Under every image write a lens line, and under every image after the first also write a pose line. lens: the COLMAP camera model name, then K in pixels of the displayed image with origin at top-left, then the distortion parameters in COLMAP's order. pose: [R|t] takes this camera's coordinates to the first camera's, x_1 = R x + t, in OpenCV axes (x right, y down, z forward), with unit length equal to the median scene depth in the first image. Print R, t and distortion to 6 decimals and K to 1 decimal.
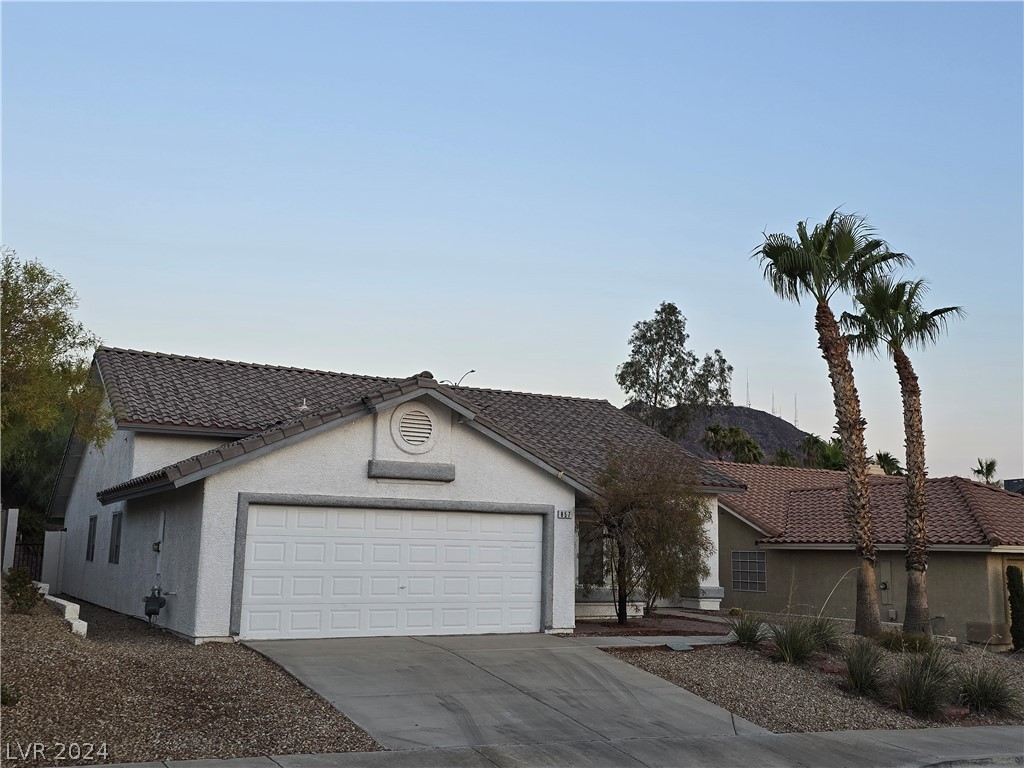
lens RADIAL K [[1017.1, 0, 513.2], [0, 1017.1, 397.6], [0, 0, 1]] dist [0.137758, -0.231872]
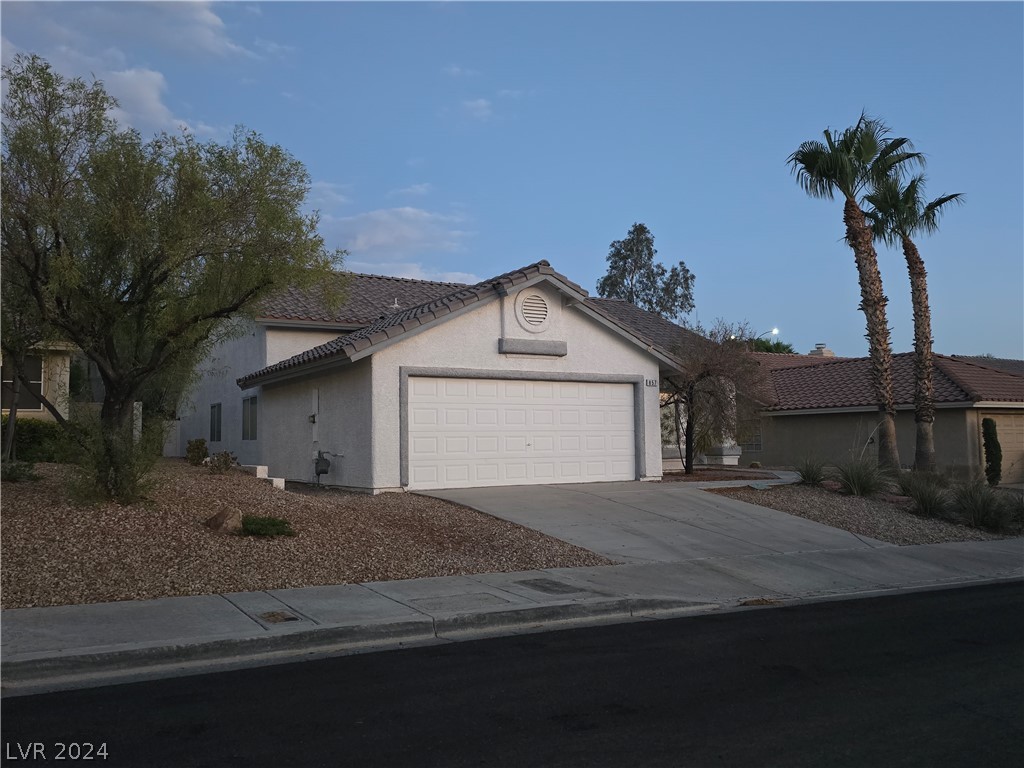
lens RADIAL K [[826.3, 0, 500.7], [0, 826.3, 388.6], [0, 0, 1]] dist [0.106818, -0.114664]
pose [[0.998851, -0.031894, 0.035756, -0.139868], [0.028719, 0.995879, 0.086028, 0.029964], [-0.038353, -0.084902, 0.995651, 0.044415]]
